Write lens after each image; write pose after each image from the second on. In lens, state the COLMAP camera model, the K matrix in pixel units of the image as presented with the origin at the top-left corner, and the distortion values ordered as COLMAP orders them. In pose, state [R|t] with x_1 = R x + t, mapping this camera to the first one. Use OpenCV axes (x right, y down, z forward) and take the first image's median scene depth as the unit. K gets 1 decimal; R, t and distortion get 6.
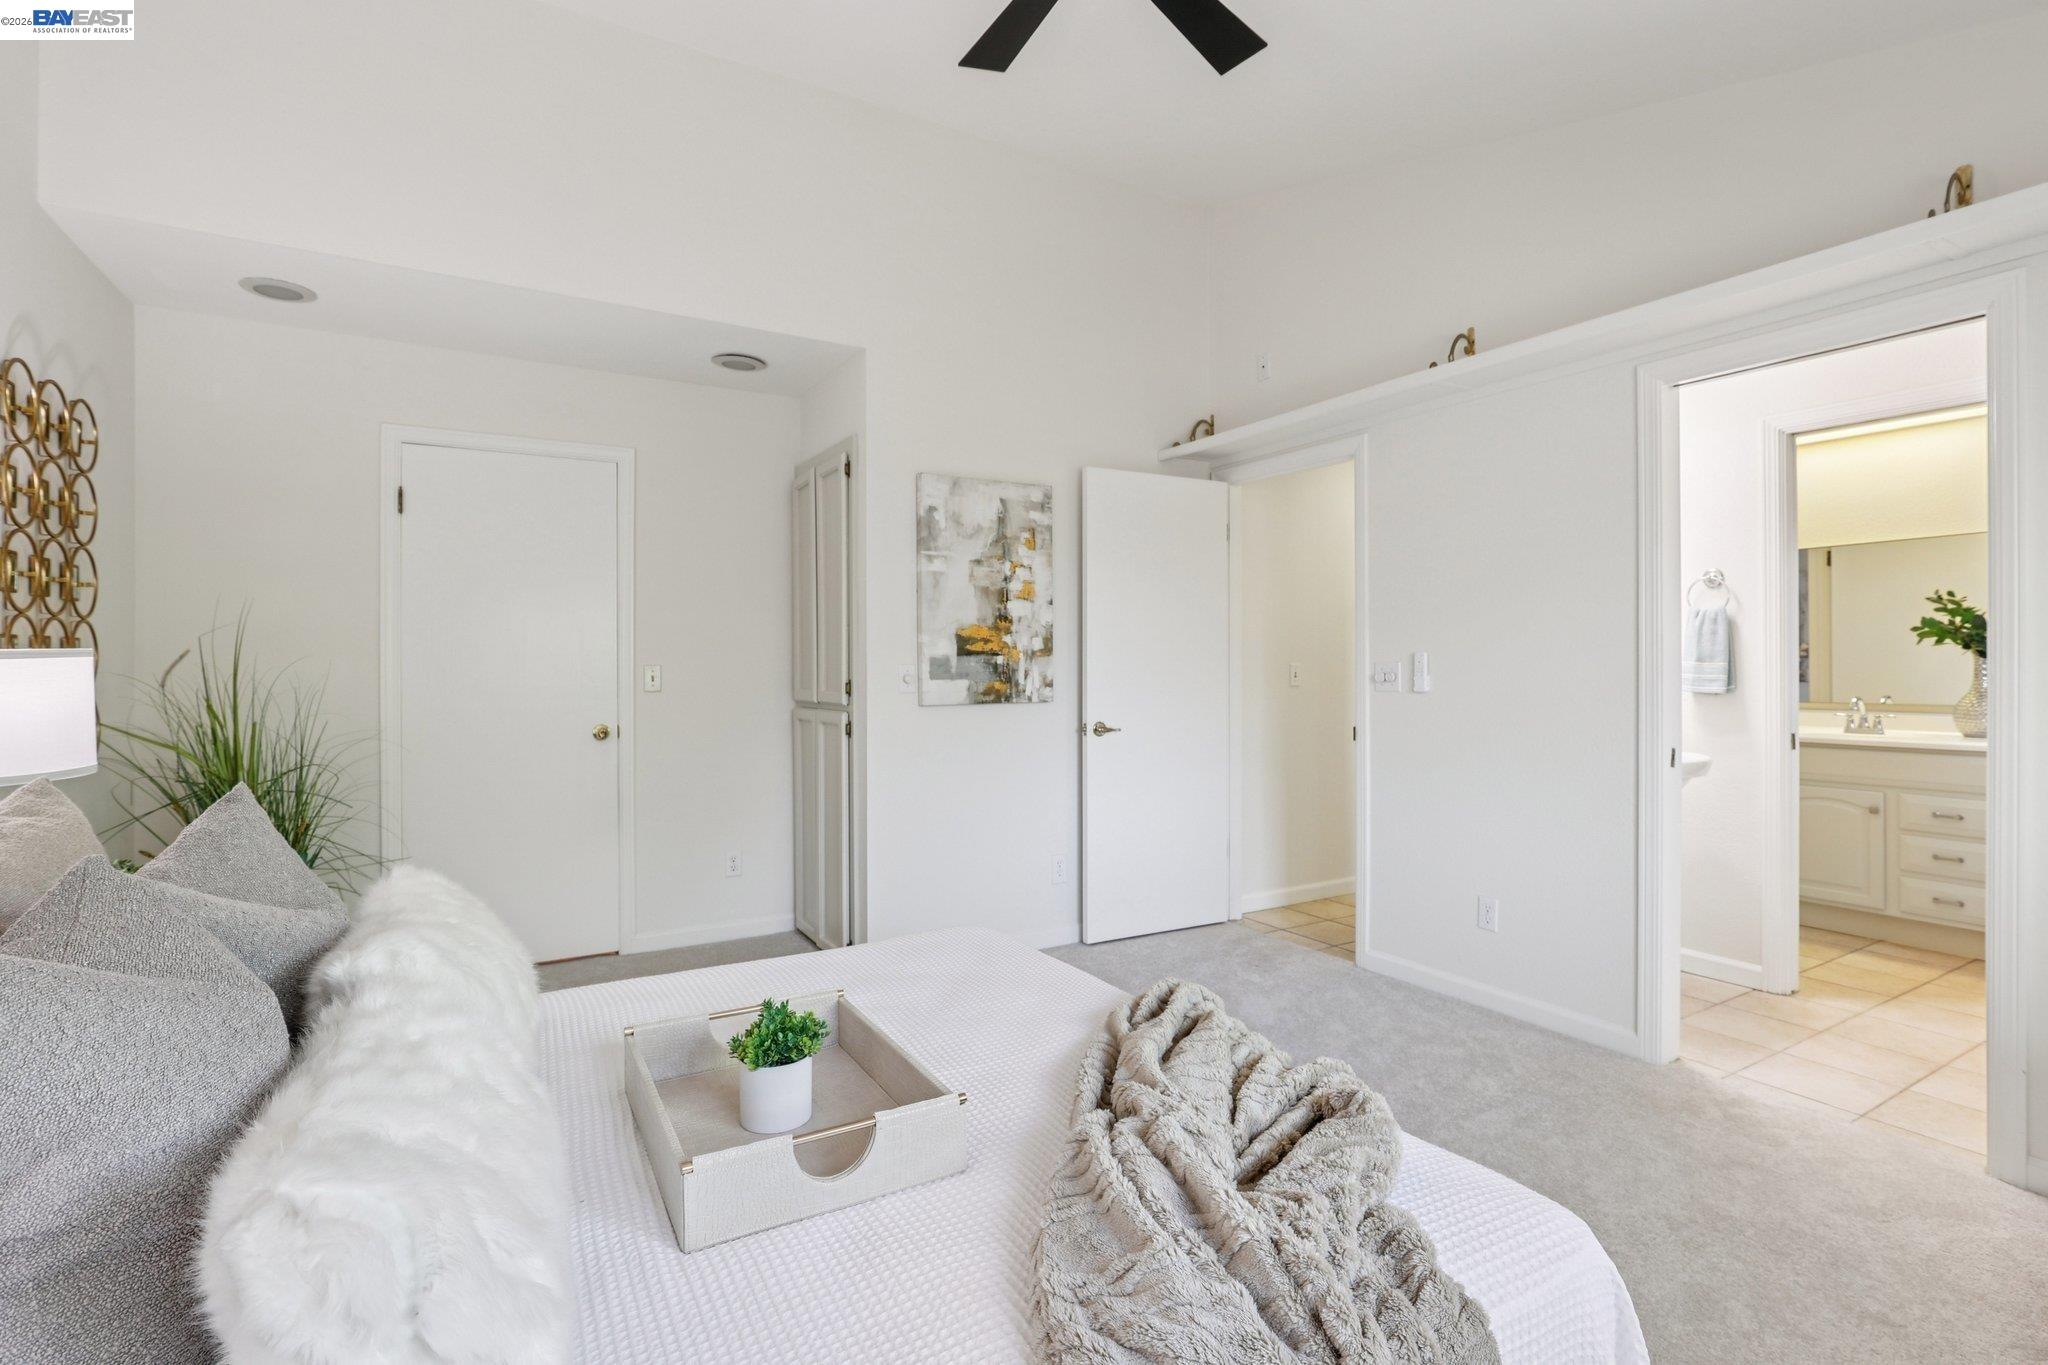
lens RADIAL K [[943.3, 0, 1023.6], [0, 943.3, 679.5], [0, 0, 1]] dist [-0.038903, 0.010375]
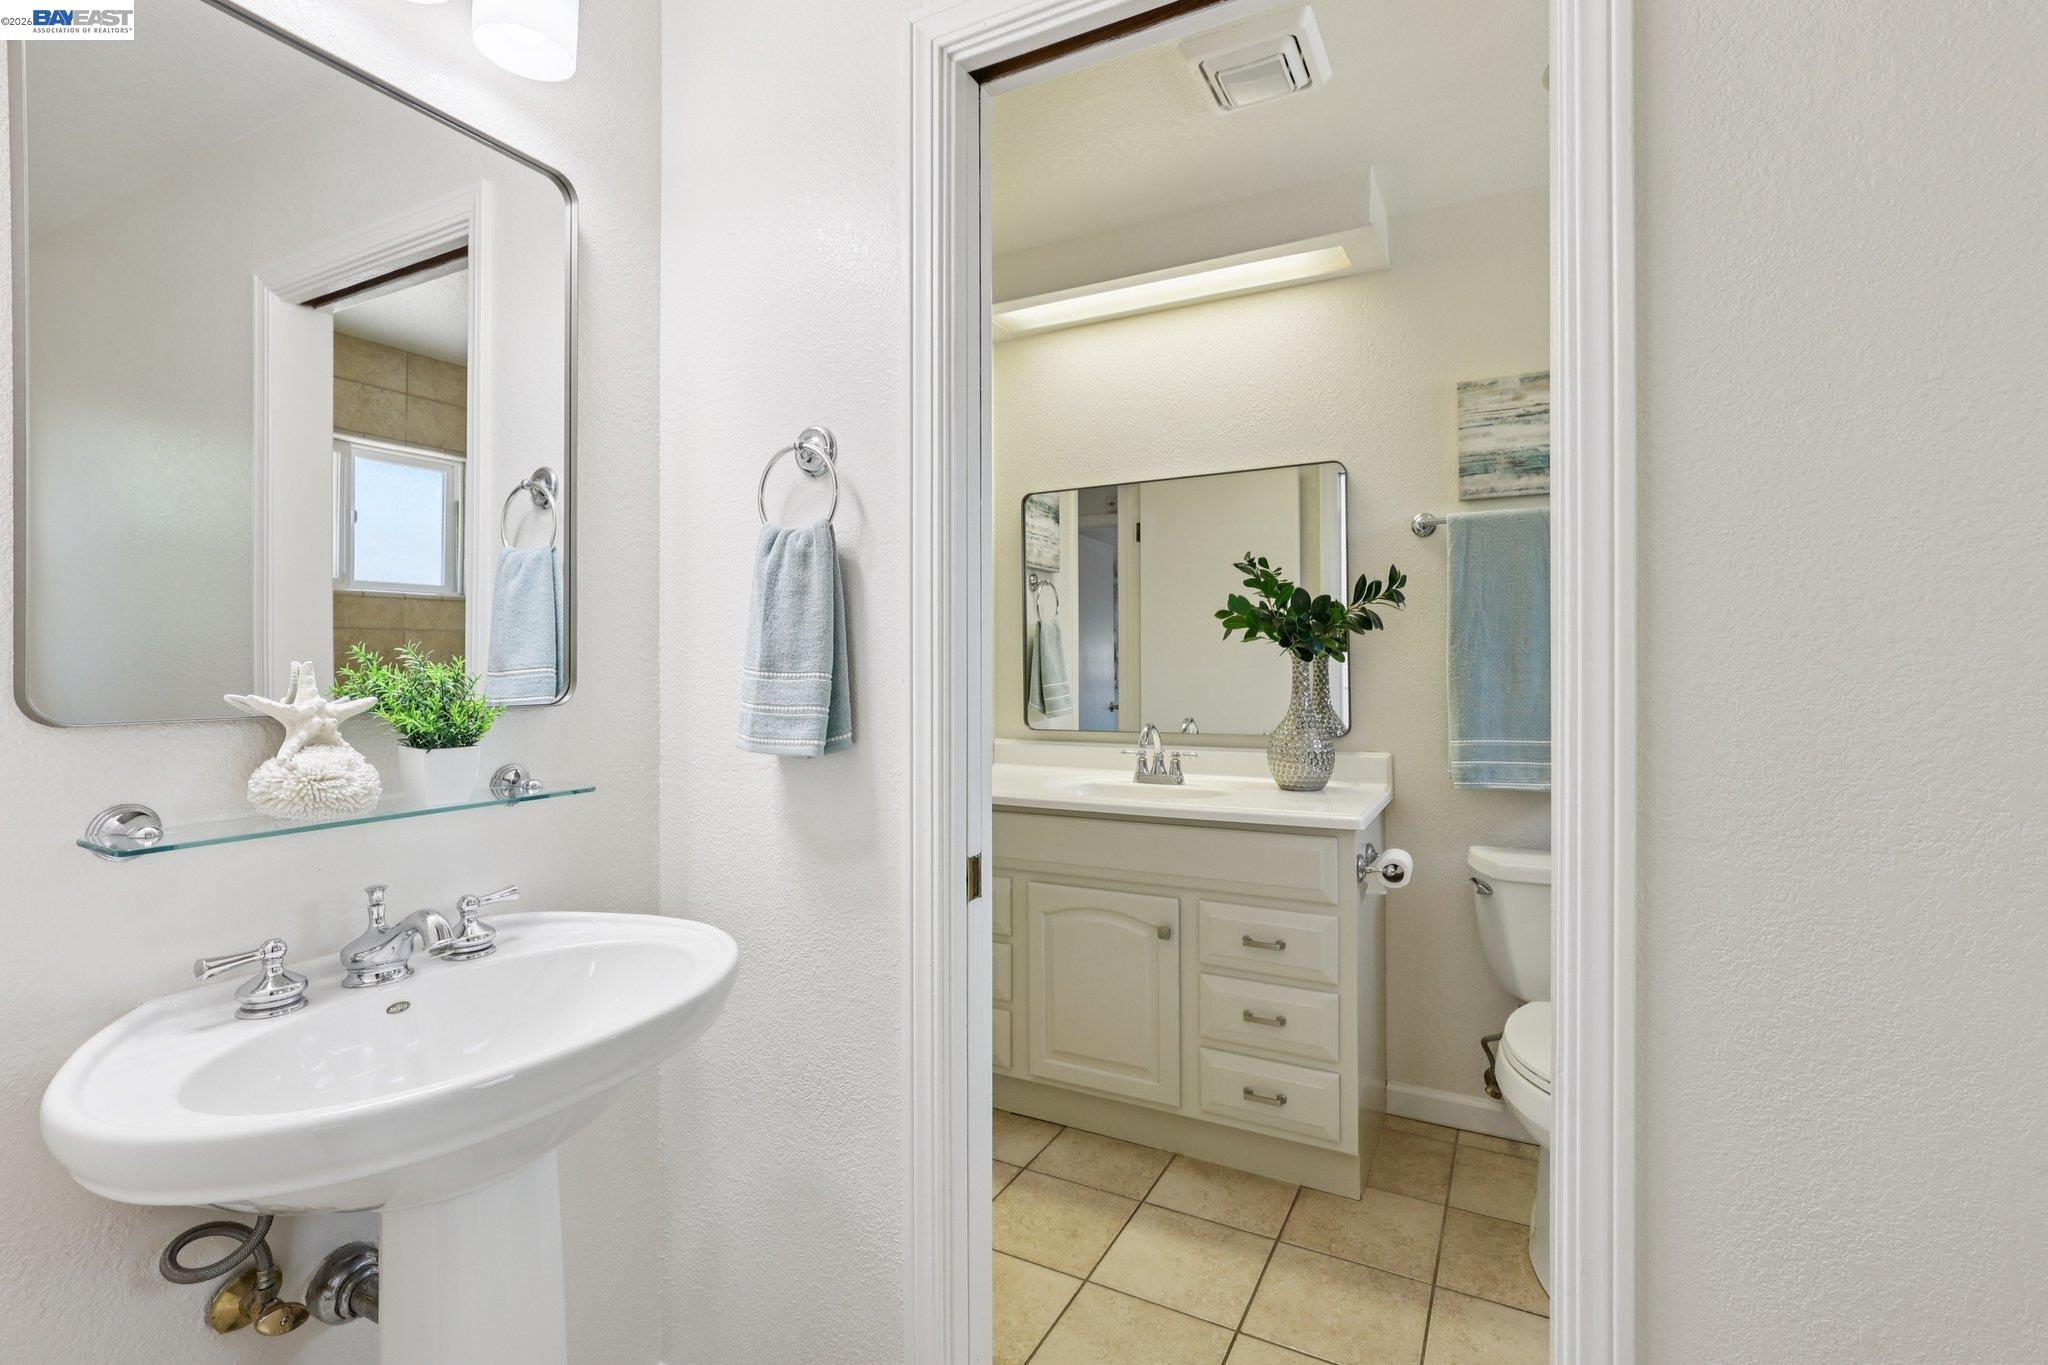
lens RADIAL K [[943.3, 0, 1023.6], [0, 943.3, 679.5], [0, 0, 1]] dist [-0.038903, 0.010375]
pose [[0.845622, -0.002874, 0.533774, 0.539102], [0.000680, 0.999990, 0.004307, -0.014688], [-0.533781, -0.003279, 0.845616, 0.553150]]
